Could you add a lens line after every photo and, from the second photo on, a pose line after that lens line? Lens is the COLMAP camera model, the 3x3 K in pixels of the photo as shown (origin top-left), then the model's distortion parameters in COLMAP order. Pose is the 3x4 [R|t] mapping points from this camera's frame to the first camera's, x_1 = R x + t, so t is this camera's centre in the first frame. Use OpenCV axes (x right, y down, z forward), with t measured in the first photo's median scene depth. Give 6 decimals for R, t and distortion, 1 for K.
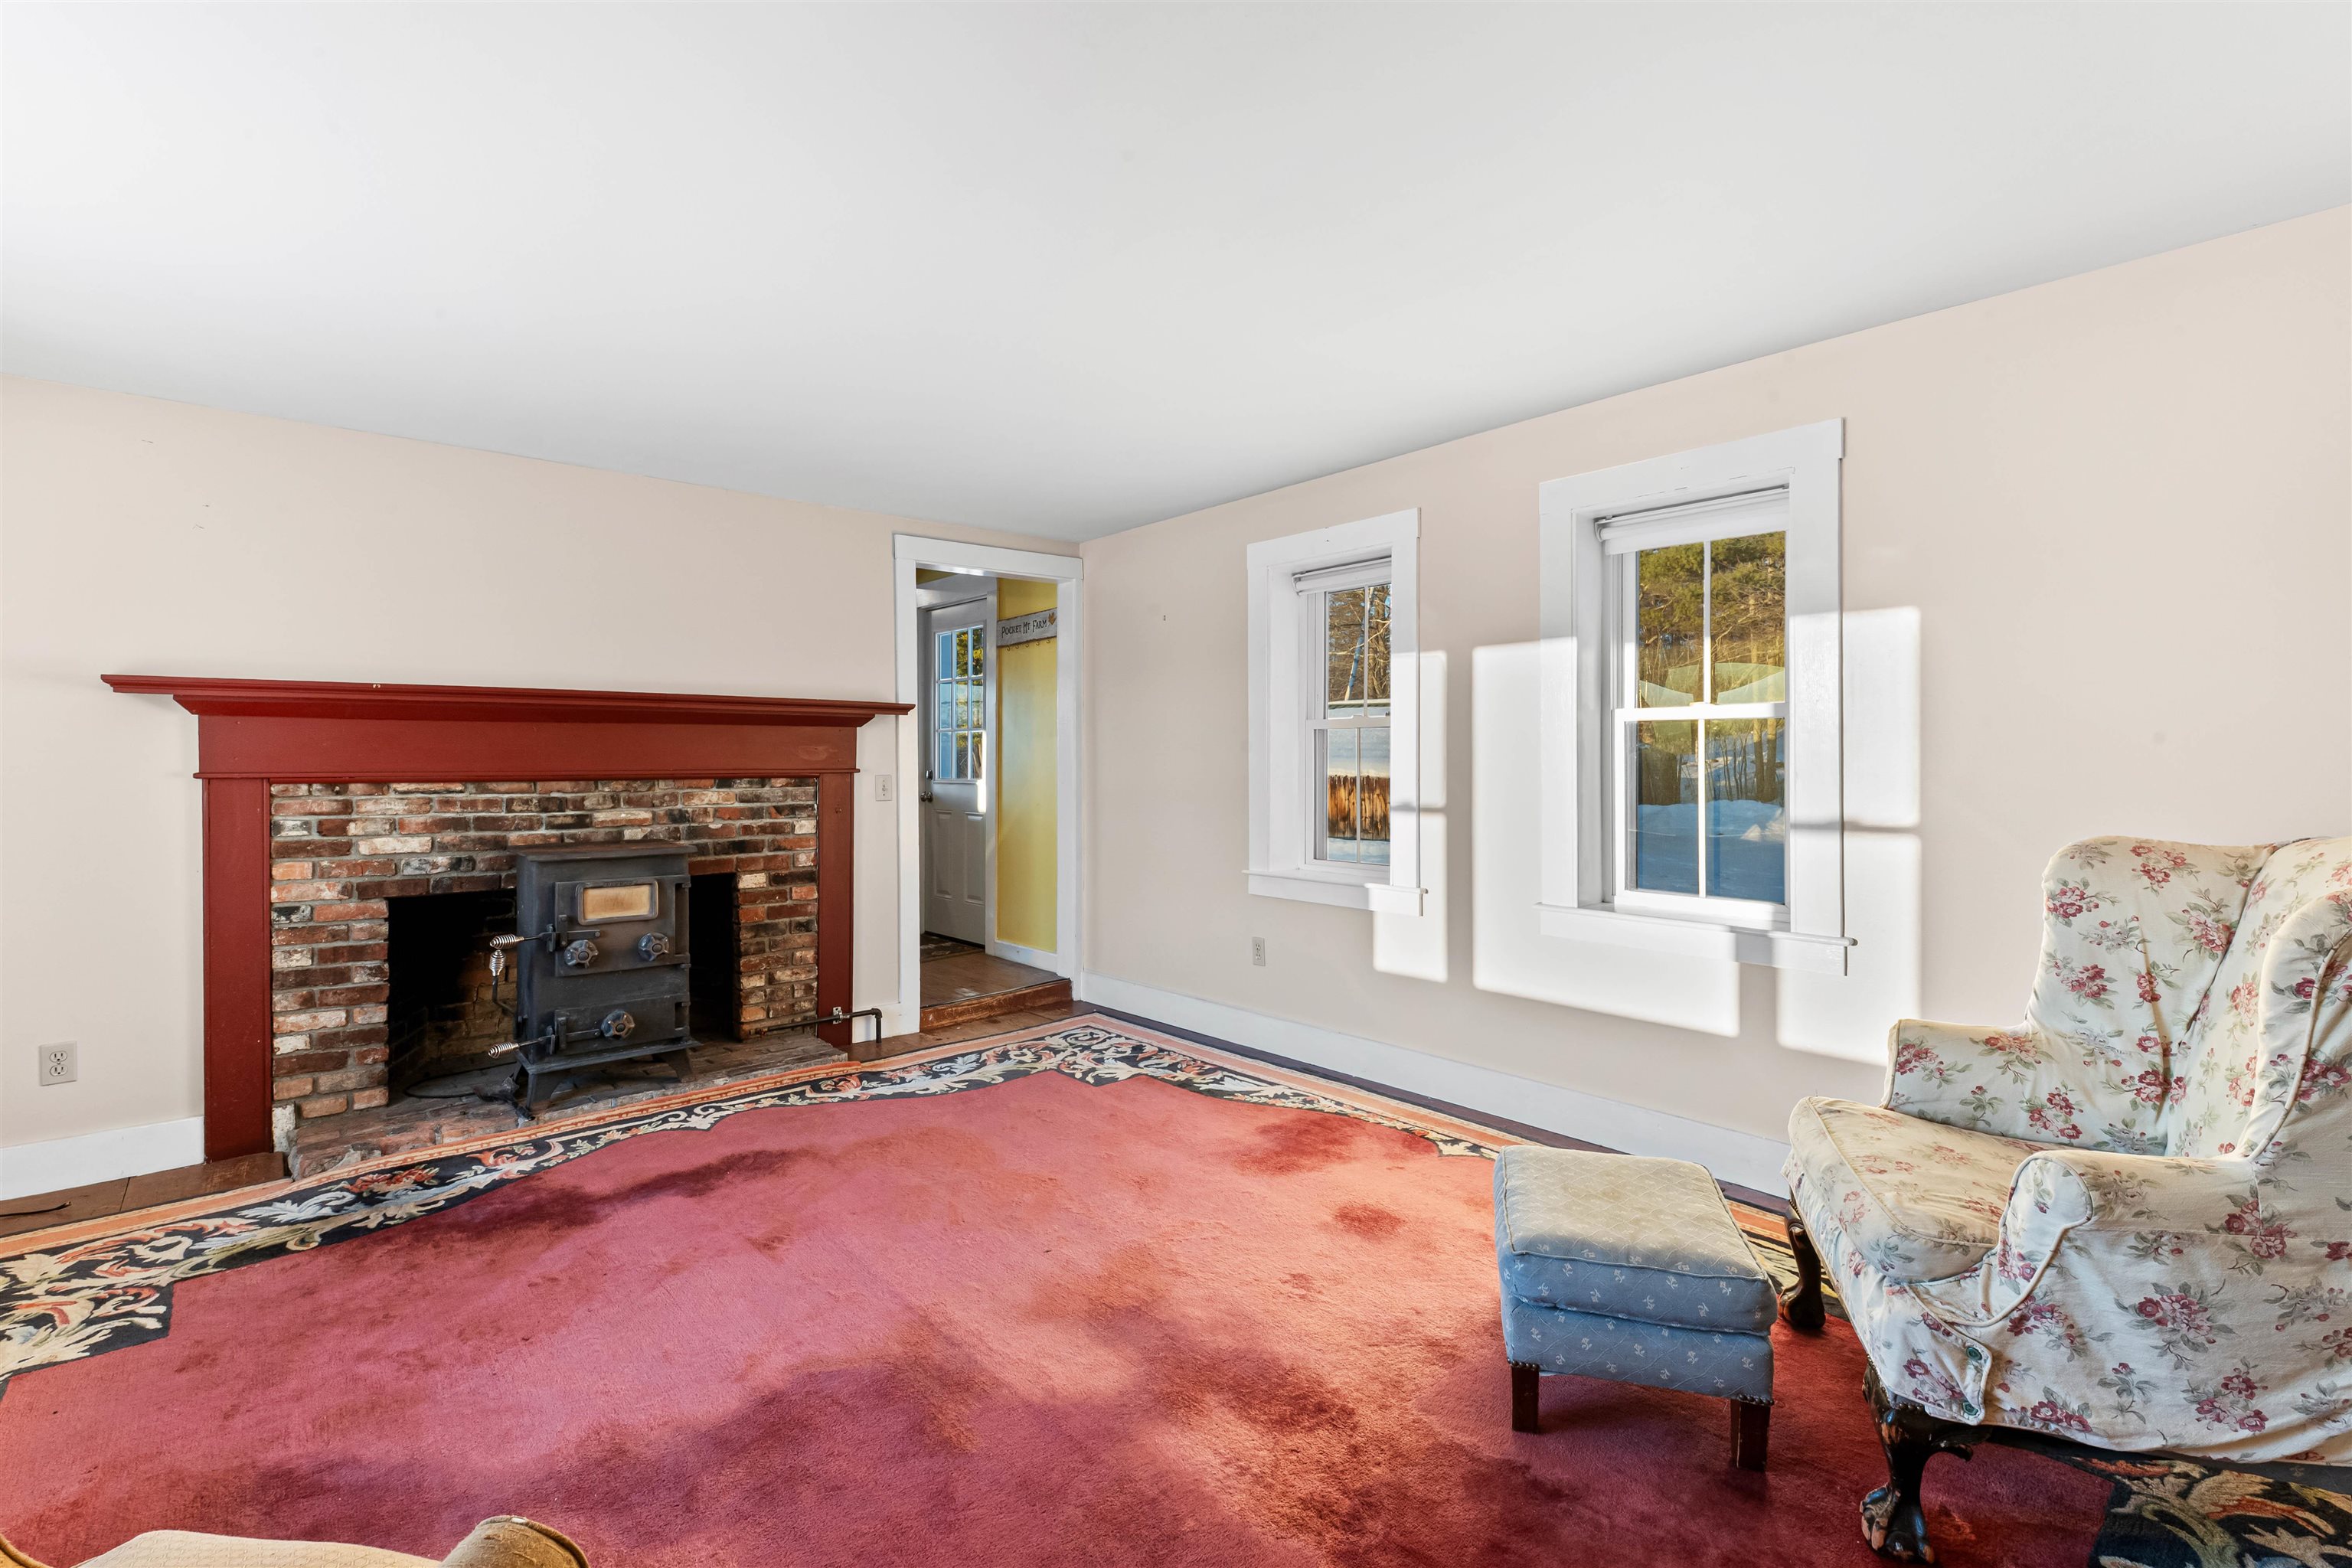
lens RADIAL K [[1040.6, 0, 1186.7], [0, 1040.6, 810.6], [0, 0, 1]] dist [0.017662, -0.010250]
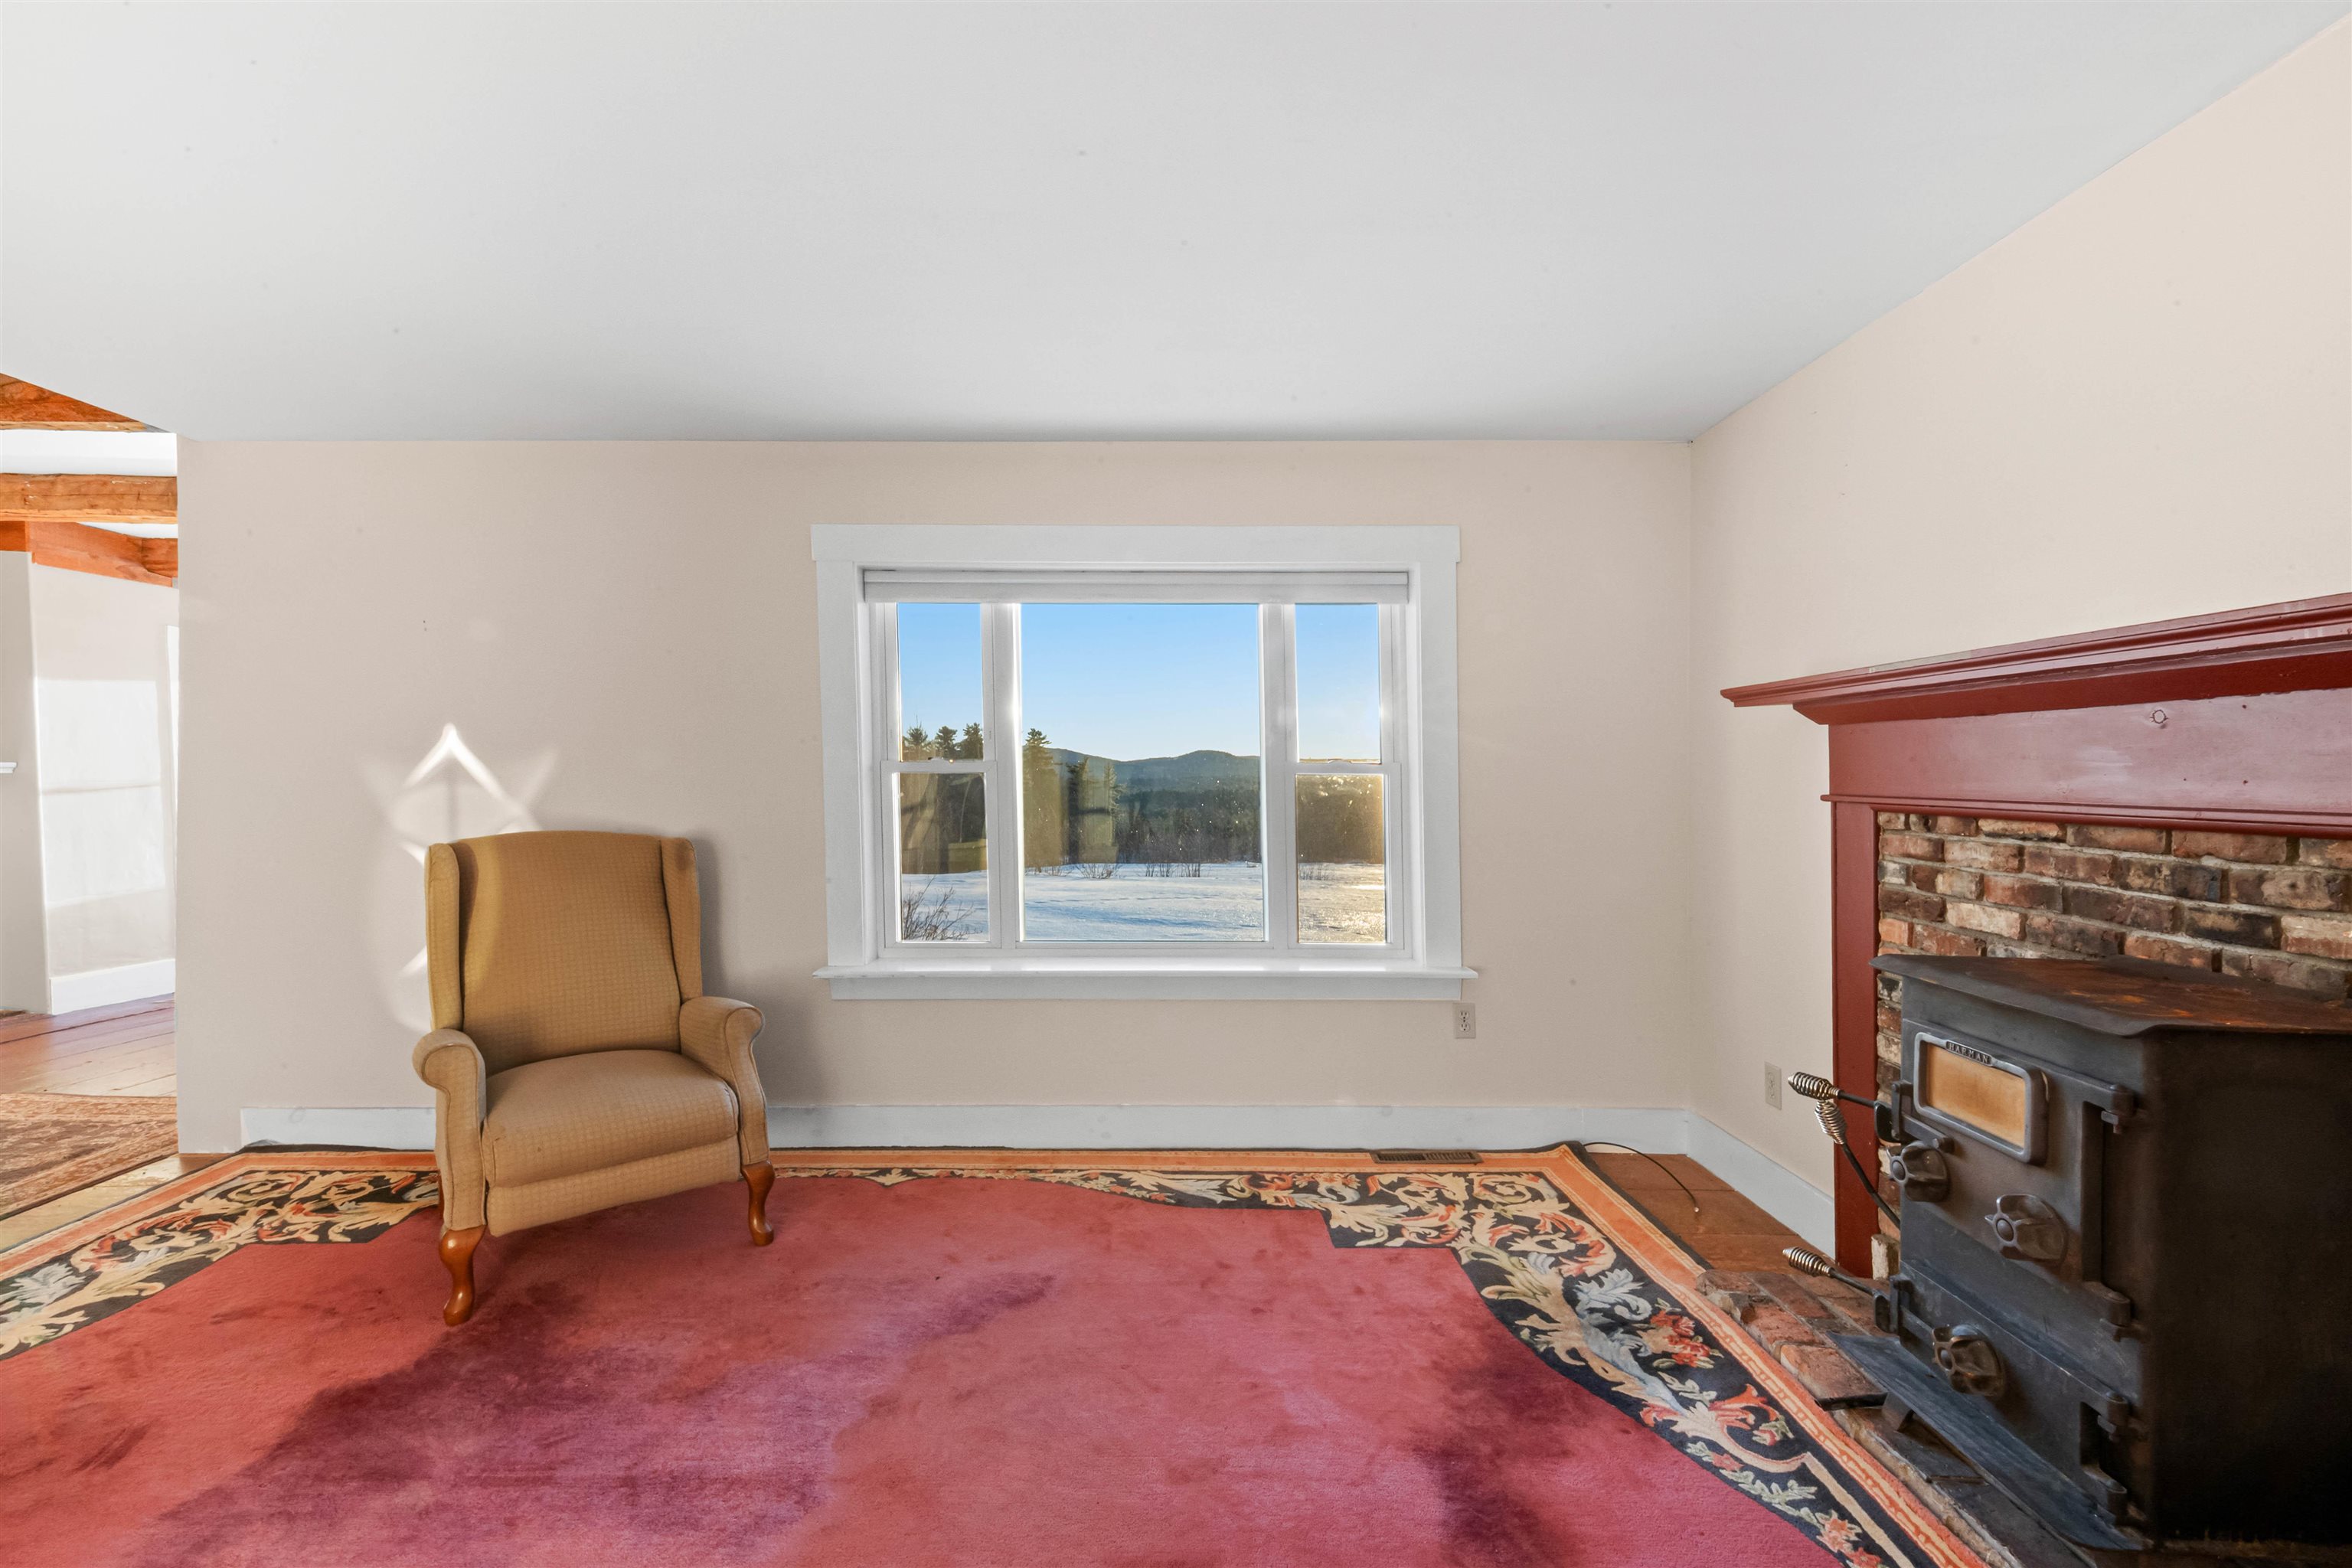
lens RADIAL K [[1043.1, 0, 1133.4], [0, 1043.1, 817.4], [0, 0, 1]] dist [-0.000062, -0.000086]
pose [[-0.684885, 0.030266, -0.728022, 0.040447], [-0.040630, 0.995996, 0.079629, -0.058938], [0.727518, 0.084117, -0.680913, 1.115058]]
